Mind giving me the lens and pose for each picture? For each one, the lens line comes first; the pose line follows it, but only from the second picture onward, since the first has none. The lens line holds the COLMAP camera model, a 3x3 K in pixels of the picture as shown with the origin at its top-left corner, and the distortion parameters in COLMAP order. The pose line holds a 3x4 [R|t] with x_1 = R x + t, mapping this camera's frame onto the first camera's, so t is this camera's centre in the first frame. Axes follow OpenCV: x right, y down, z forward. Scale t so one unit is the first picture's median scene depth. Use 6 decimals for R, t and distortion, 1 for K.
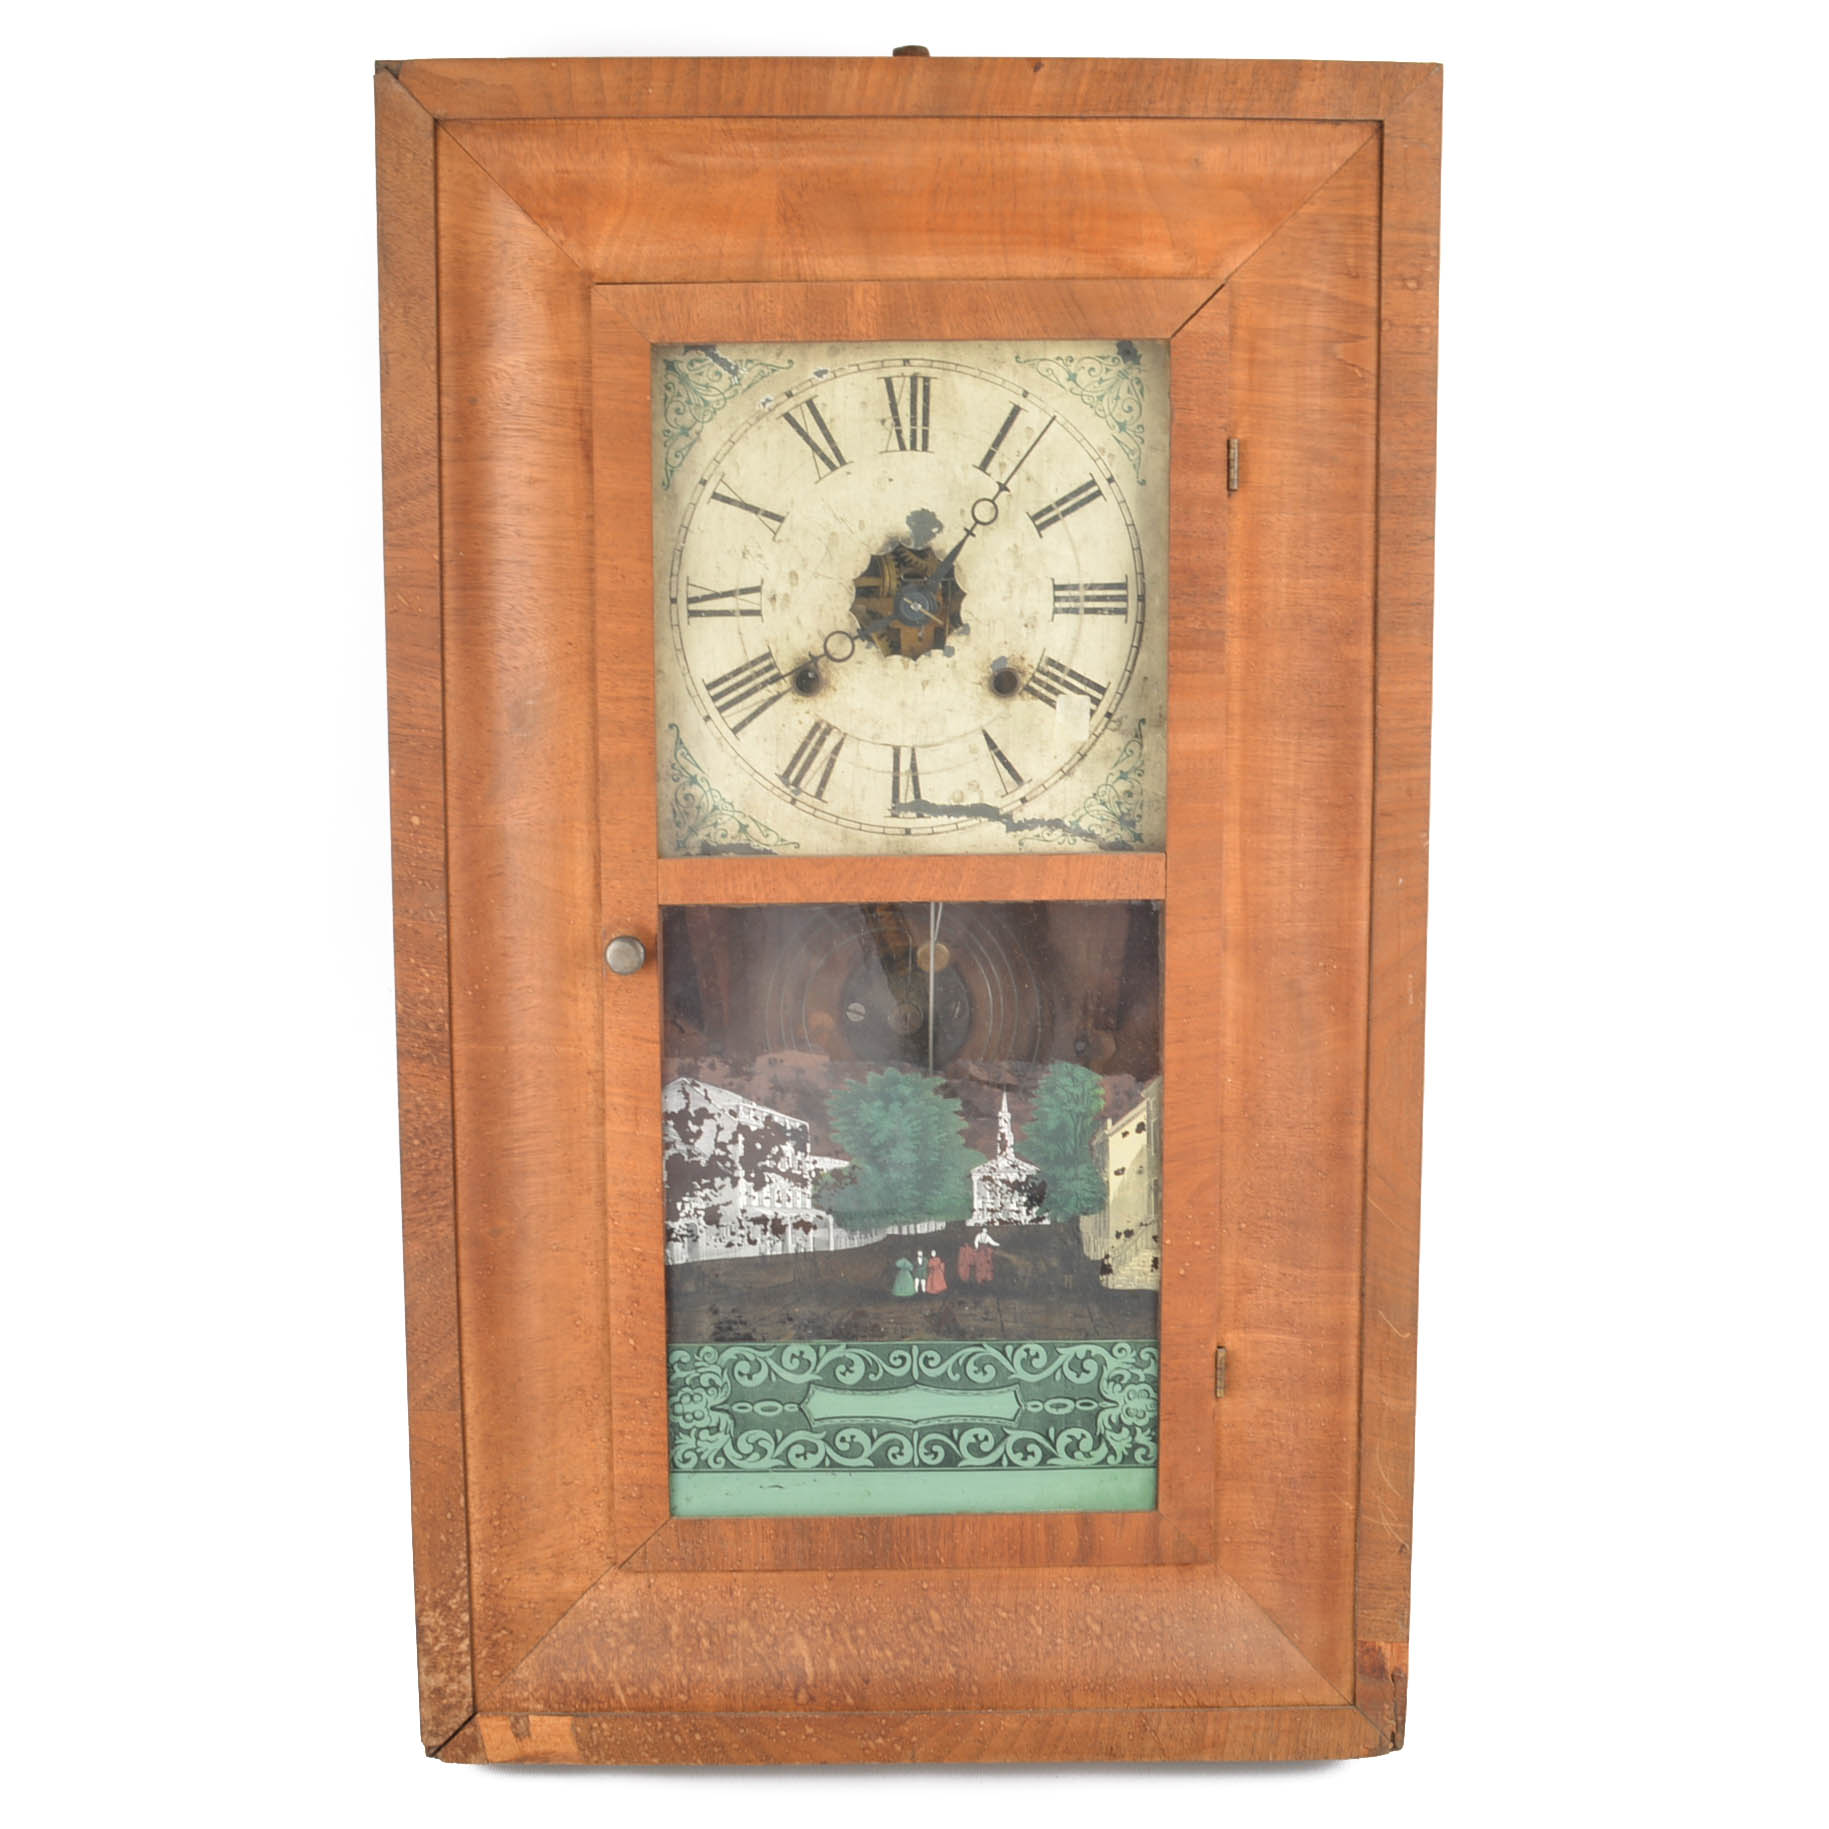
lens RADIAL K [[2485.7, 0, 931.8], [0, 2485.7, 913.6], [0, 0, 1]] dist [-0.038478, 0.000000]
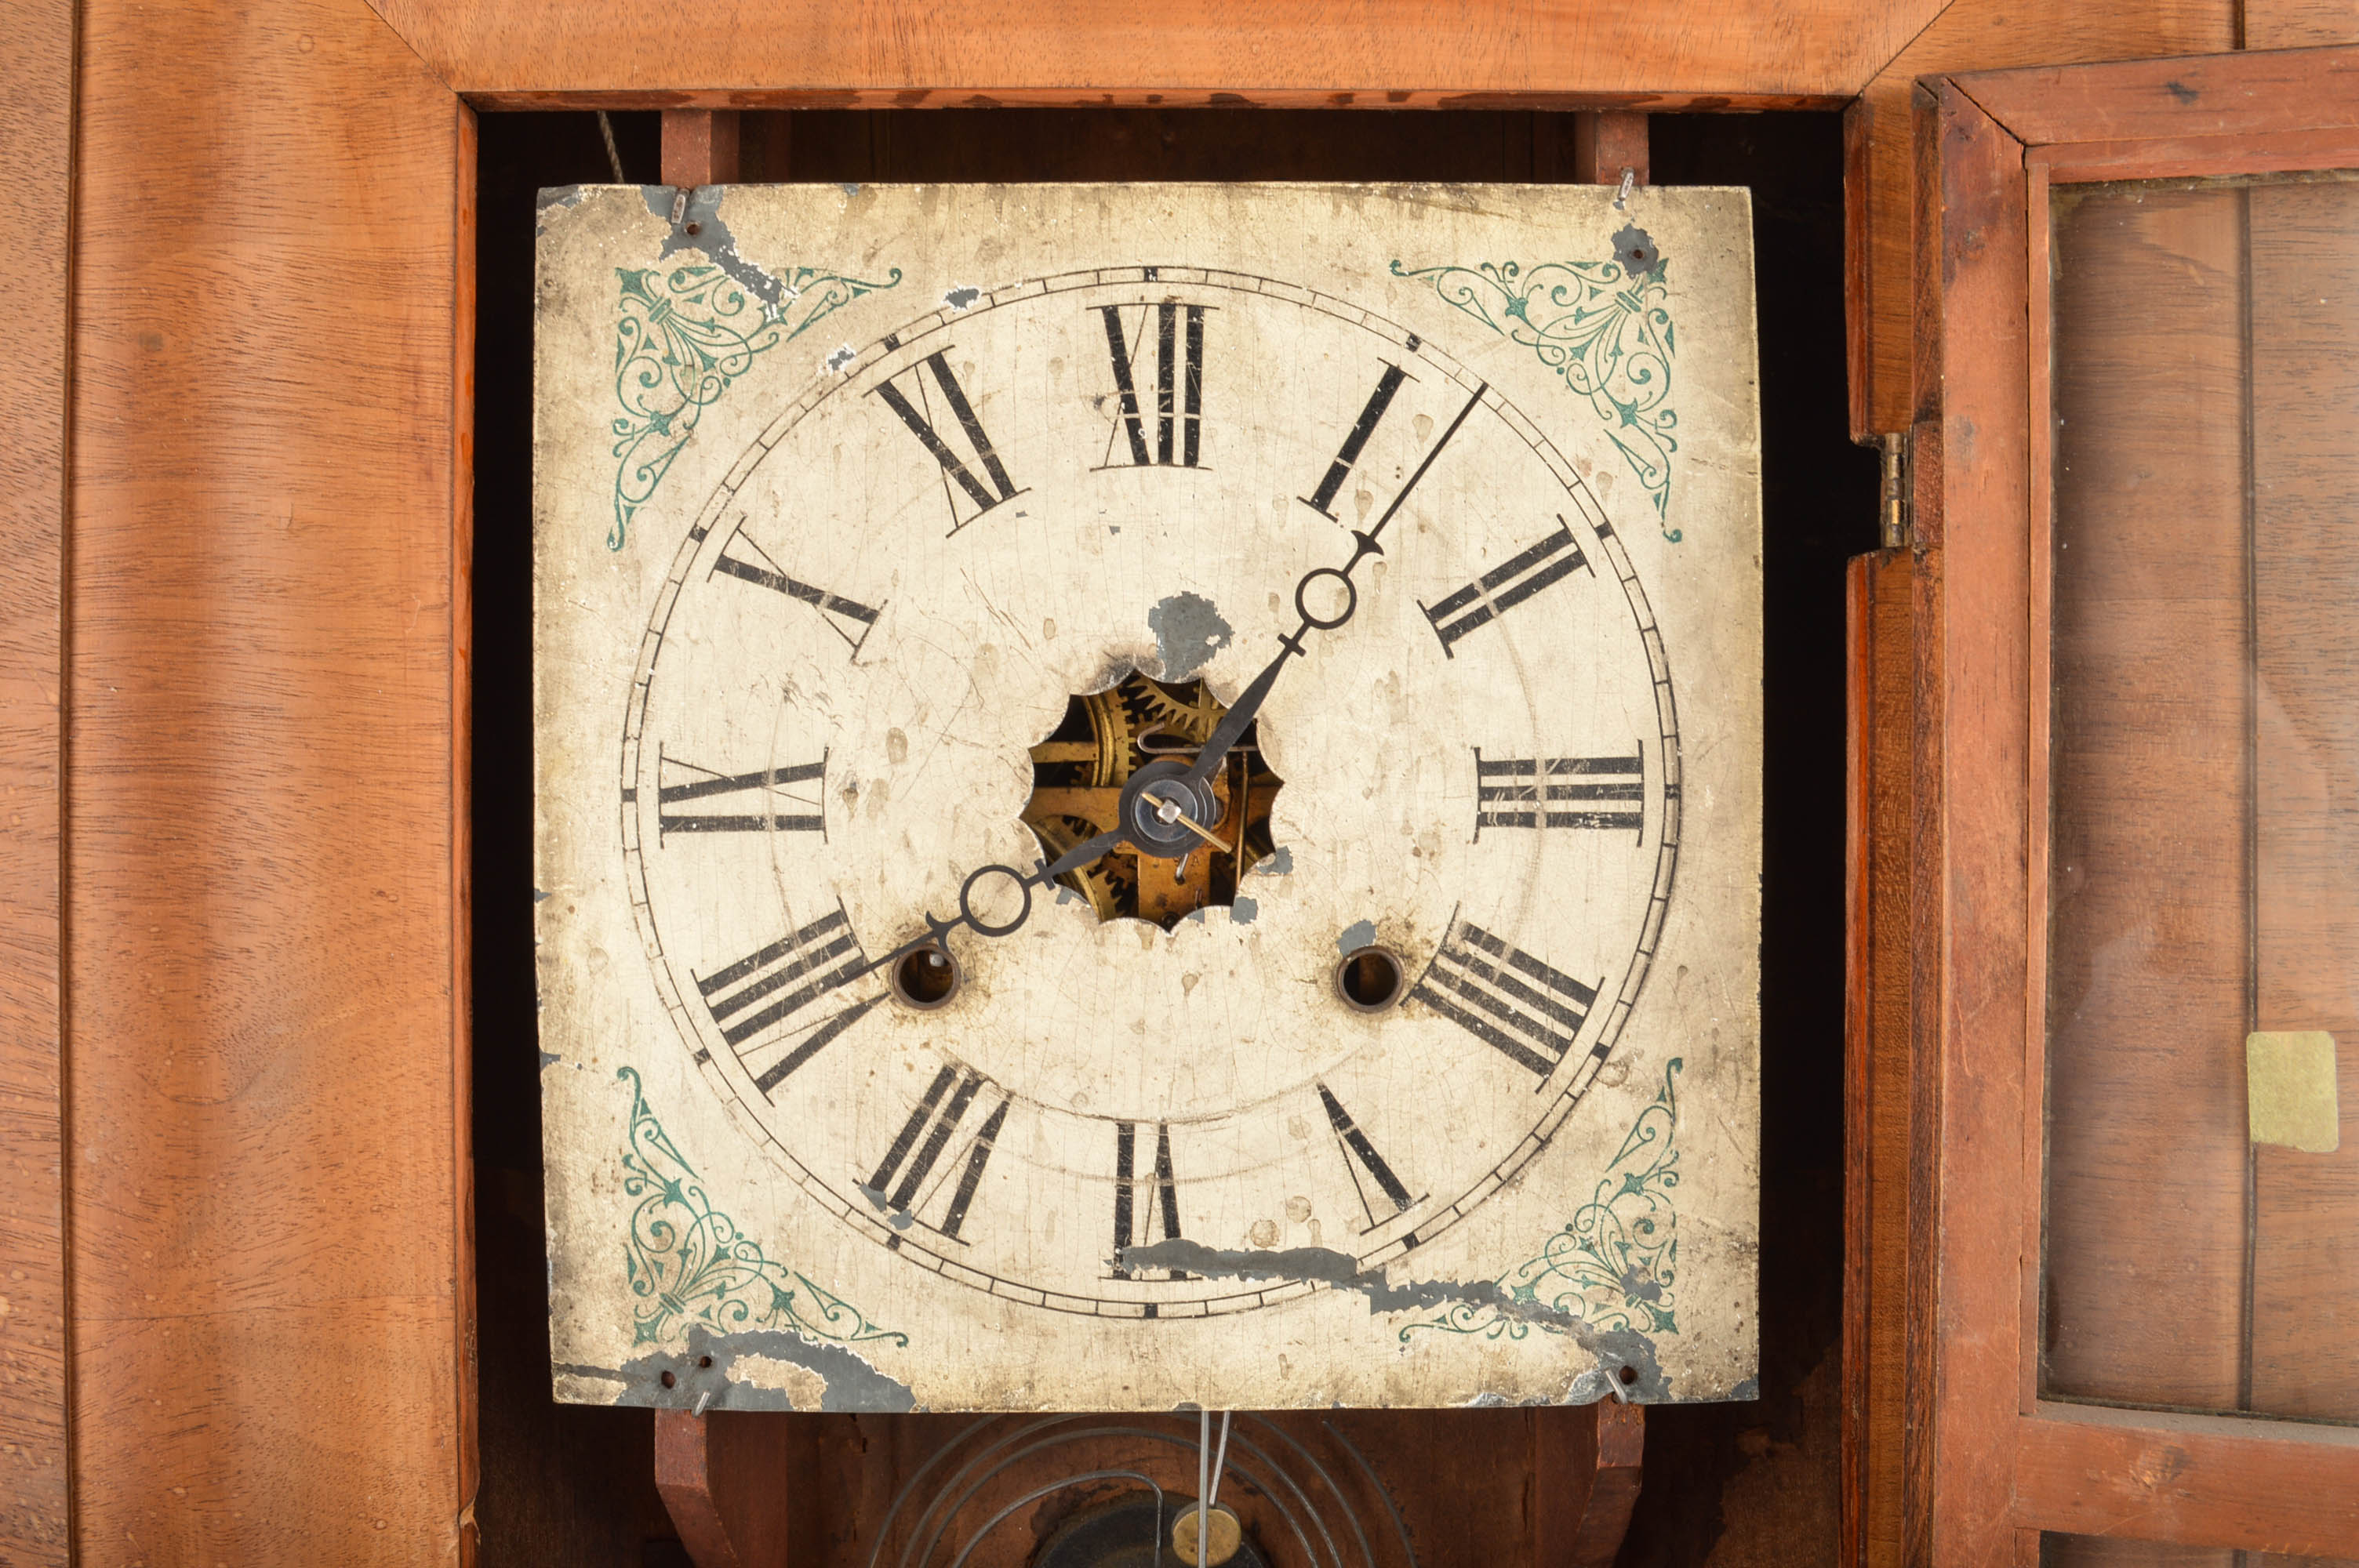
lens RADIAL K [[2239.7, 0, 1165.6], [0, 2239.7, 781.6], [0, 0, 1]] dist [-0.025549, 0.000000]
pose [[0.999818, 0.002329, -0.018953, 0.000438], [-0.004305, 0.994473, -0.104902, -0.086667], [0.018604, 0.104965, 0.994302, 0.600938]]
